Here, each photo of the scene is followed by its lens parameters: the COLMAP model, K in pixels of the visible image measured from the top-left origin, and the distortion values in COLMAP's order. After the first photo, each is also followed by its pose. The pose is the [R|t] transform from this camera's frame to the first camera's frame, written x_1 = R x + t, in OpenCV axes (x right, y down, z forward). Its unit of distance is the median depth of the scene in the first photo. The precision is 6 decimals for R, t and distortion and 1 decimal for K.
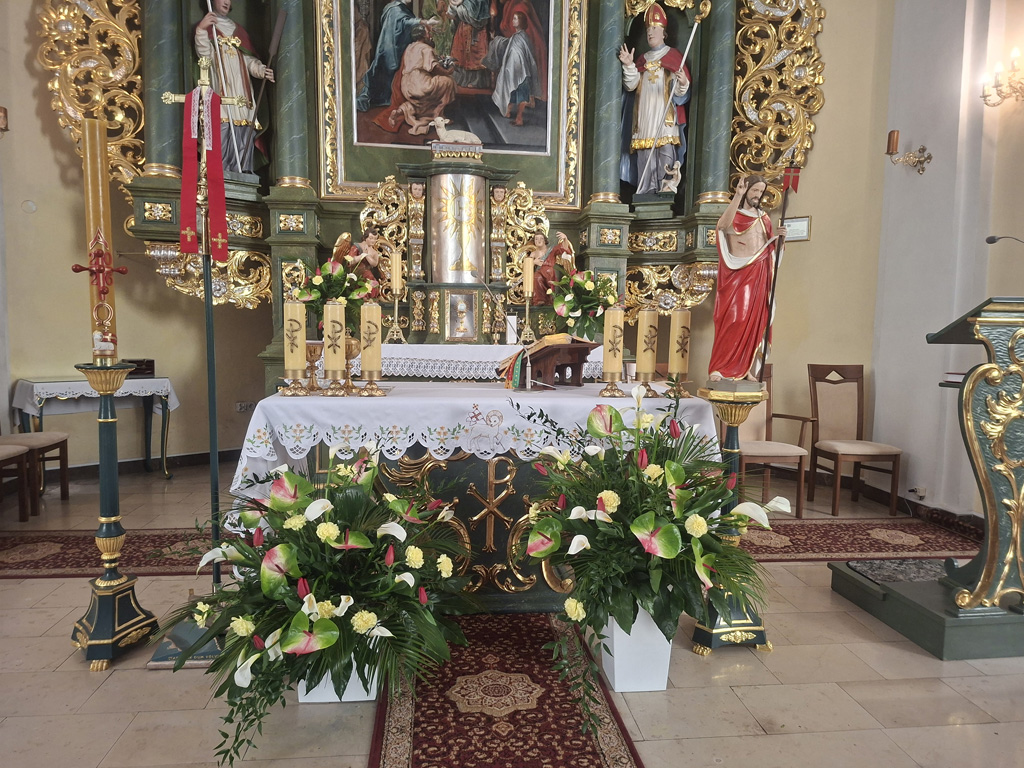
lens RADIAL K [[708.9, 0, 518.7], [0, 708.9, 390.1], [0, 0, 1]] dist [0.079300, -0.095776]
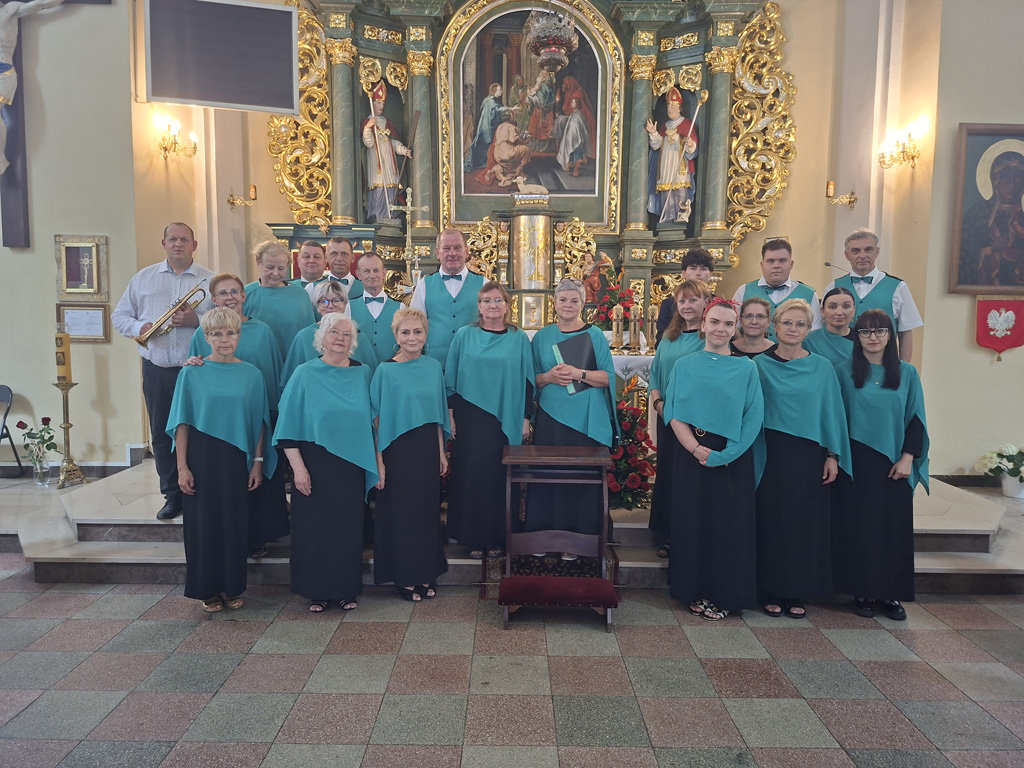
lens RADIAL K [[707.2, 0, 512.0], [0, 707.2, 384.0], [0, 0, 1]] dist [0.085843, -0.101487]
pose [[0.991893, 0.006026, -0.126930, 0.059302], [-0.006167, 0.999981, -0.000718, 0.044346], [0.126923, 0.001495, 0.991911, -0.429721]]
